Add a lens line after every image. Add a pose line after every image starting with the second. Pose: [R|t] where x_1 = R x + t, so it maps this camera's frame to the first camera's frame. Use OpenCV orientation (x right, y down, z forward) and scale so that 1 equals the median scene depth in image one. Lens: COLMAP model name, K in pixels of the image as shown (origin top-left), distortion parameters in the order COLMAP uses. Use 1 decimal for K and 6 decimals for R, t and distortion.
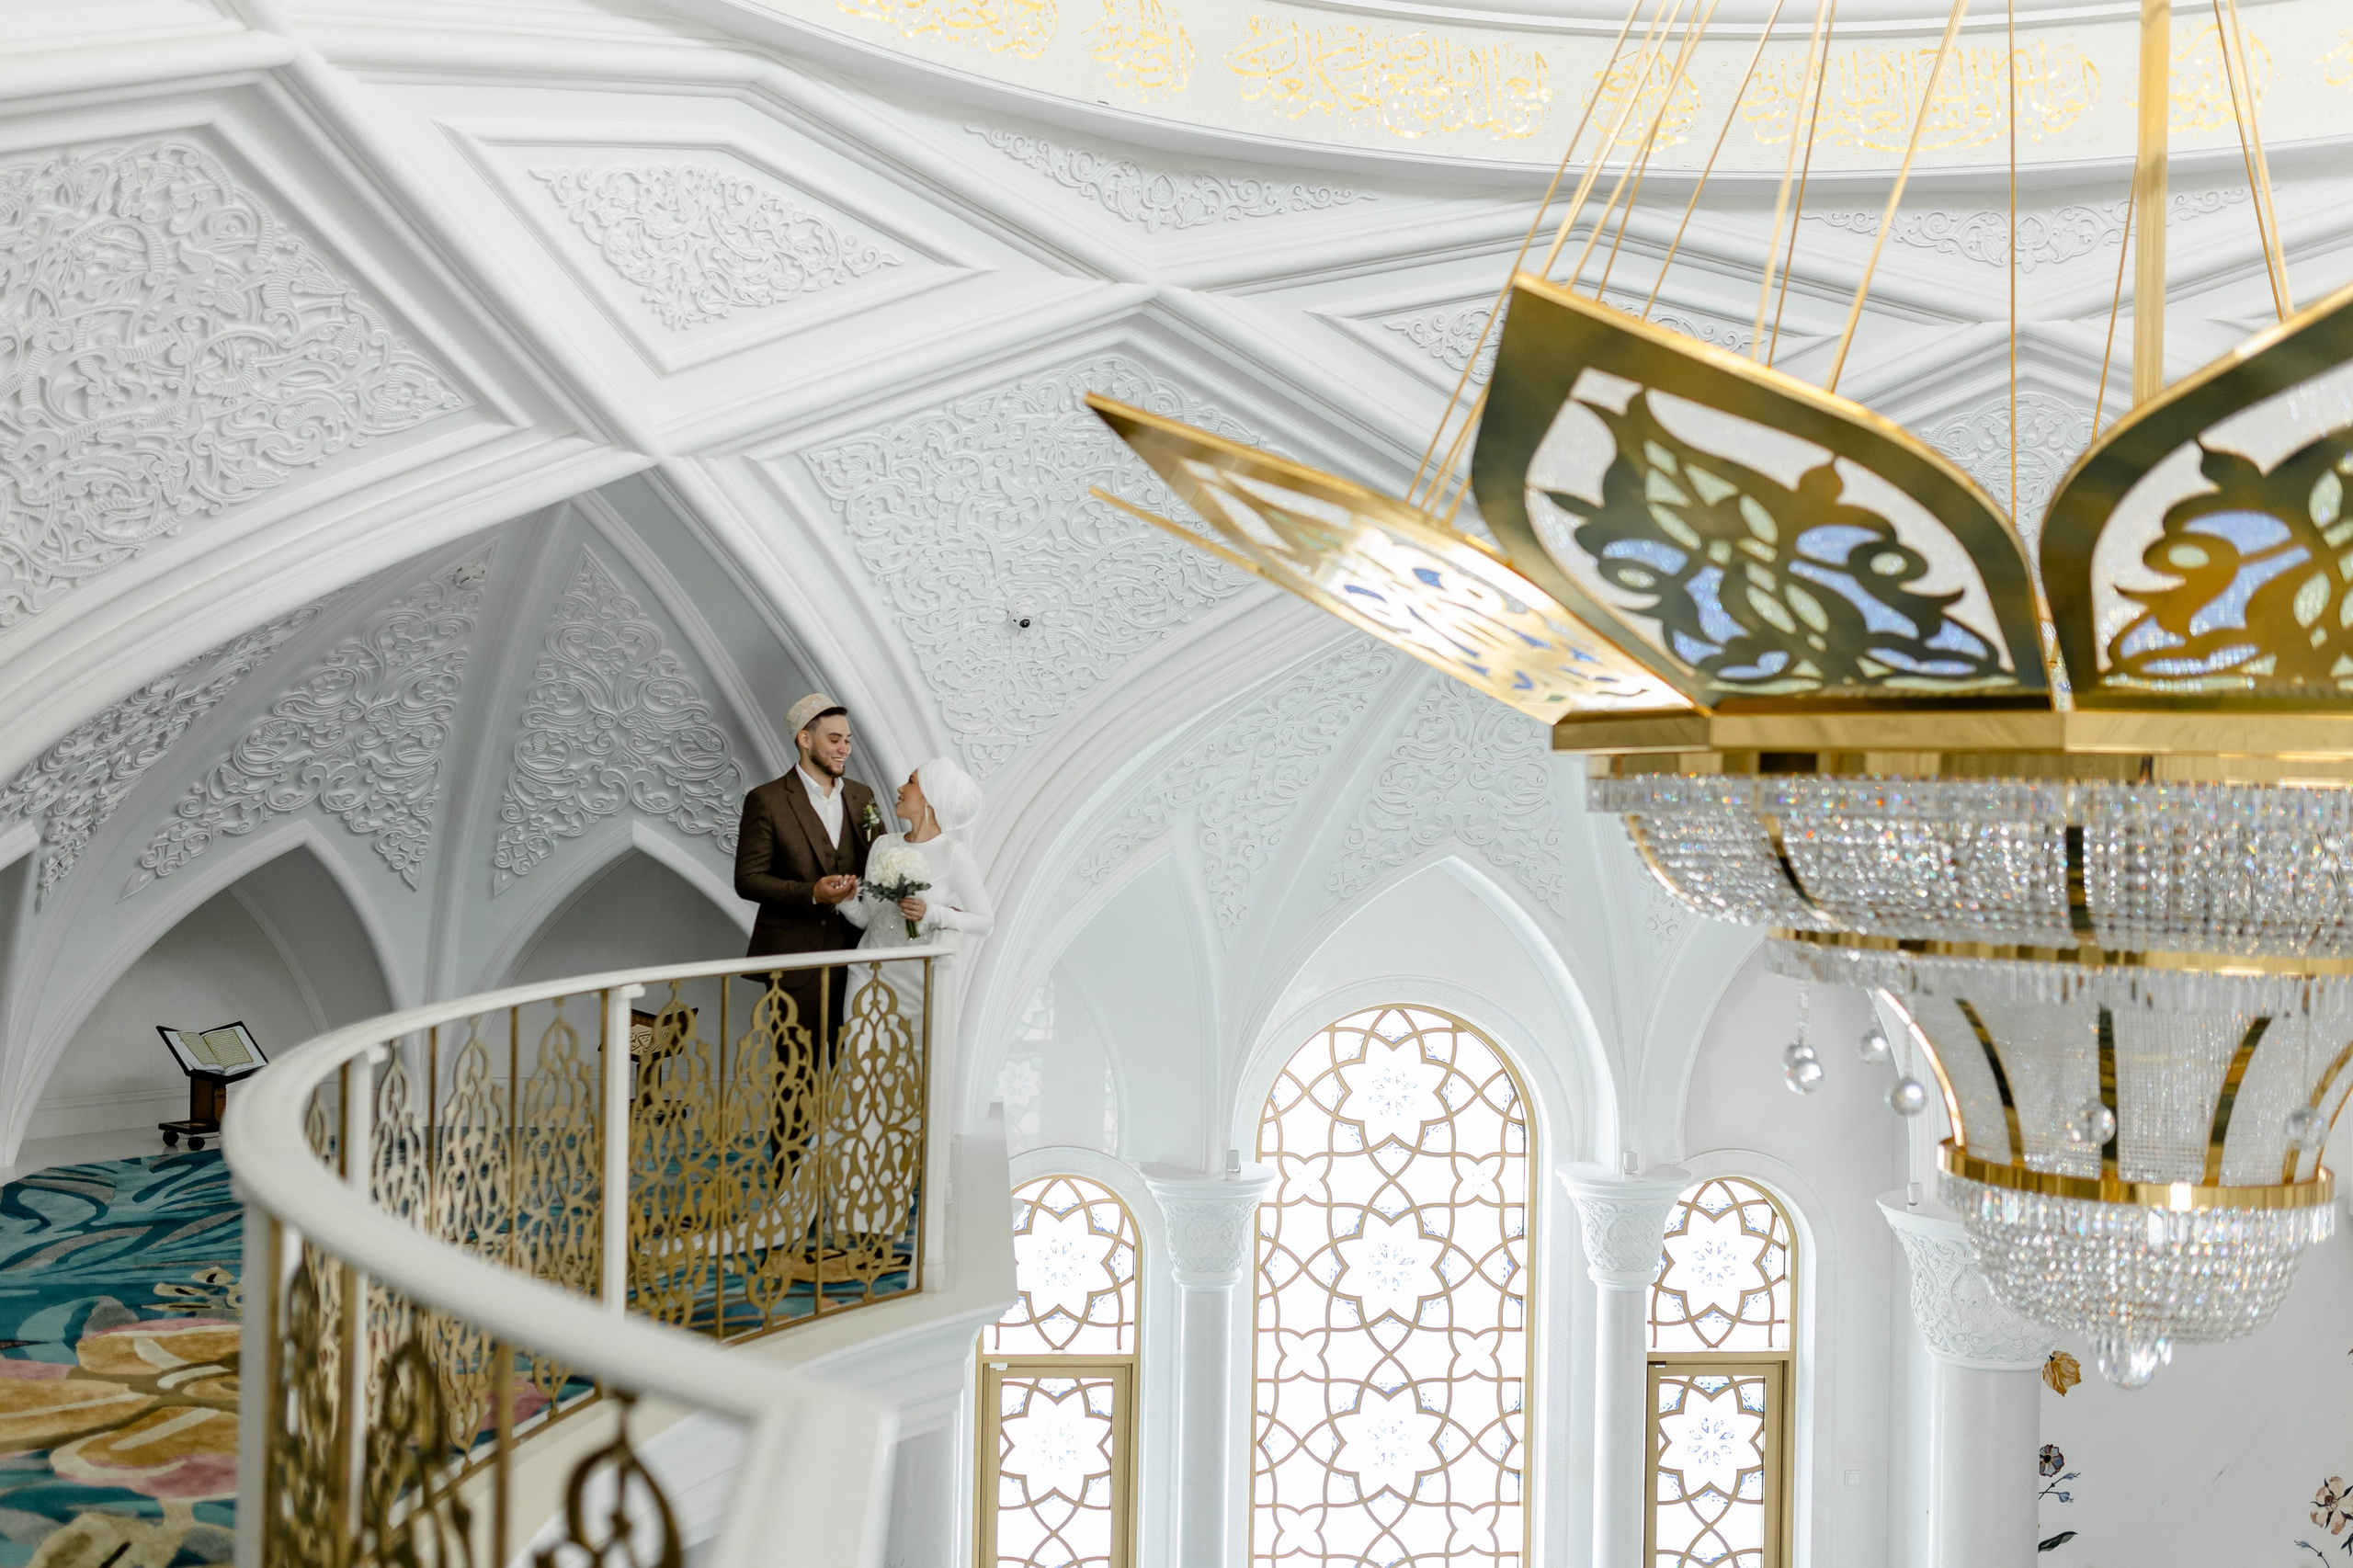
lens RADIAL K [[2148.8, 0, 1176.5], [0, 2148.8, 784.0], [0, 0, 1]] dist [0.011787, 0.009485]
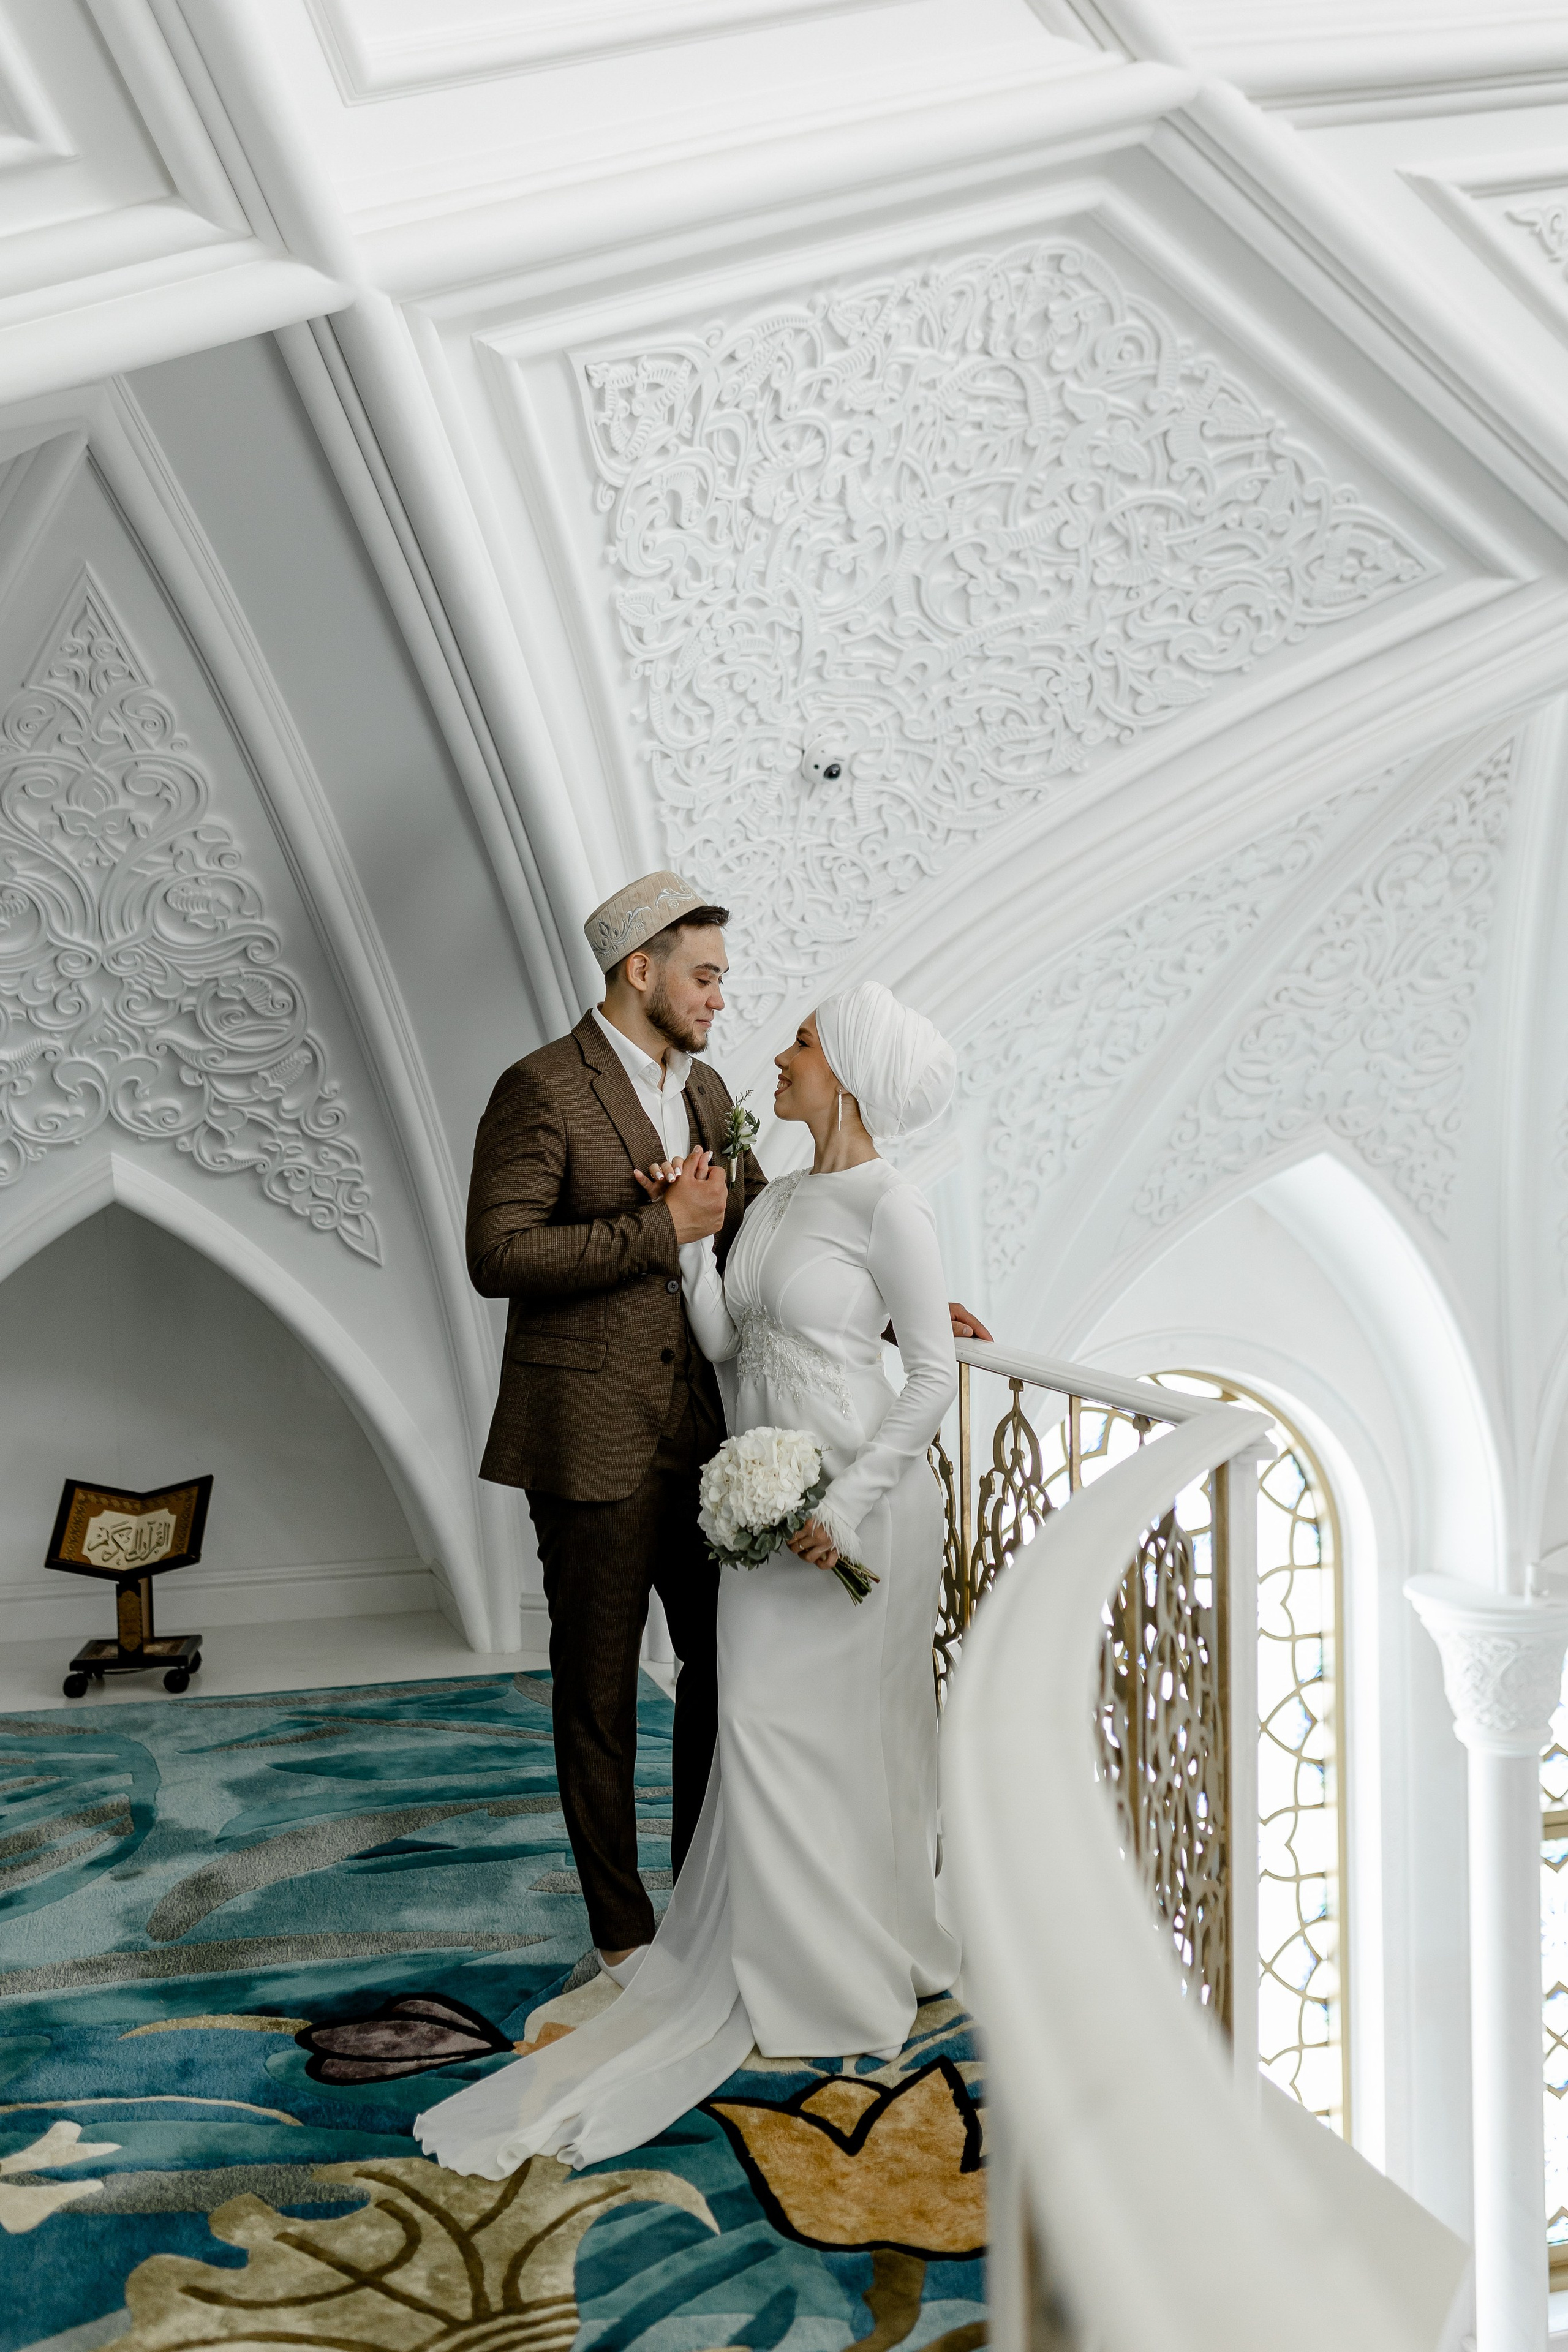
lens RADIAL K [[2147.9, 0, 784.0], [0, 2147.9, 1176.0], [0, 0, 1]] dist [0.011787, 0.009485]
pose [[0.979379, -0.047622, 0.196340, -0.194720], [0.040480, 0.998370, 0.040234, 0.007880], [-0.197936, -0.031456, 0.979710, 0.436716]]
